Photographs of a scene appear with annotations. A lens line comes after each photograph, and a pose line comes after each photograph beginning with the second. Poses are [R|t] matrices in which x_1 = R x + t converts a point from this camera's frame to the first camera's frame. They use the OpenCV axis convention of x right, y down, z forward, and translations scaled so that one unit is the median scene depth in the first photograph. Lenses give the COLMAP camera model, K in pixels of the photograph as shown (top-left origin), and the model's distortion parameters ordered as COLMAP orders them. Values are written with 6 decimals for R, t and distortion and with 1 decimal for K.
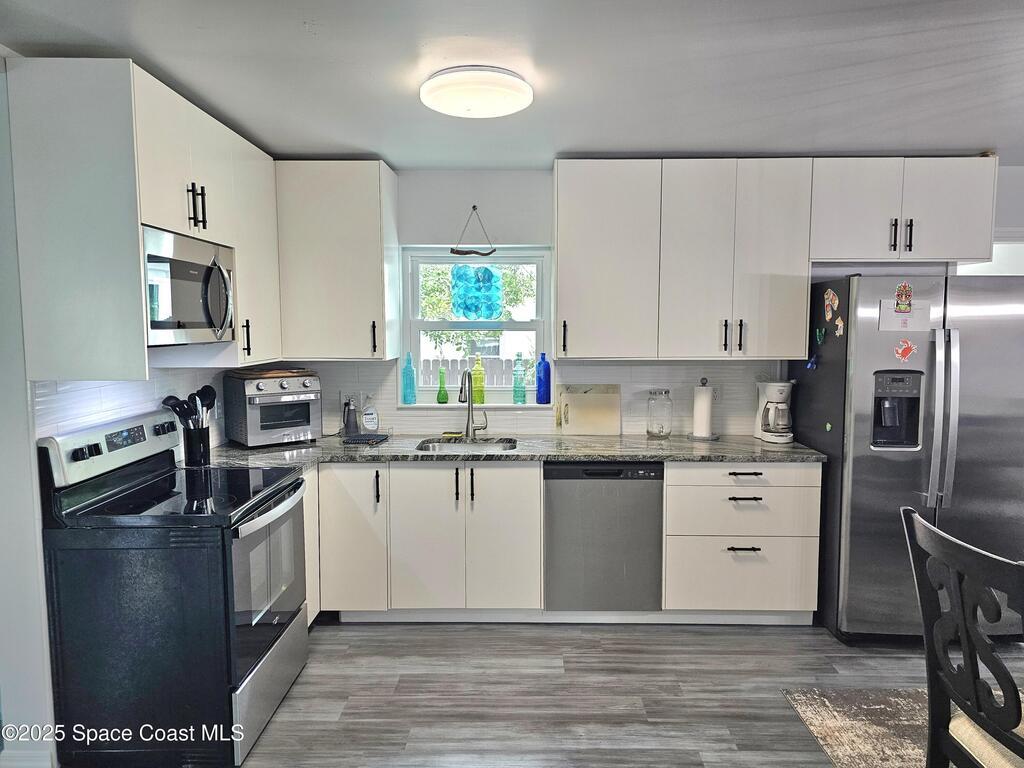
lens RADIAL K [[910.6, 0, 510.1], [0, 910.6, 397.9], [0, 0, 1]] dist [0.157377, -0.308222]
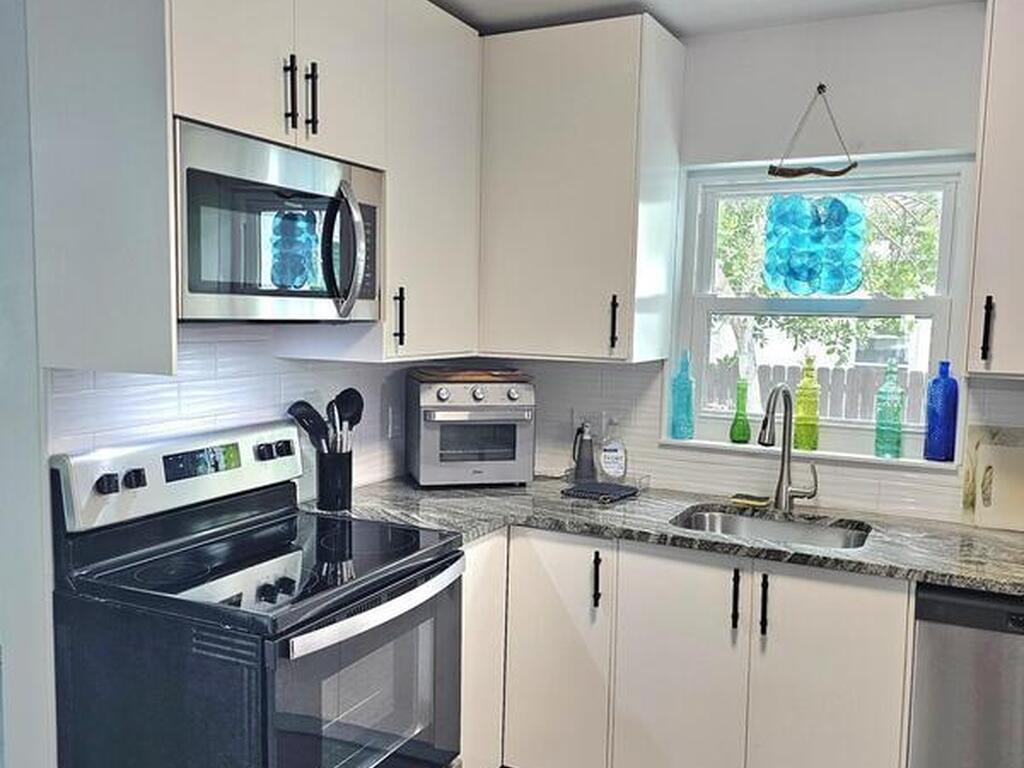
lens RADIAL K [[910.6, 0, 510.1], [0, 910.6, 397.9], [0, 0, 1]] dist [0.157377, -0.308222]
pose [[0.882535, 0.063402, -0.465953, 0.068414], [-0.064472, 0.997826, 0.013661, -0.021455], [0.465806, 0.017985, 0.884704, 0.447317]]
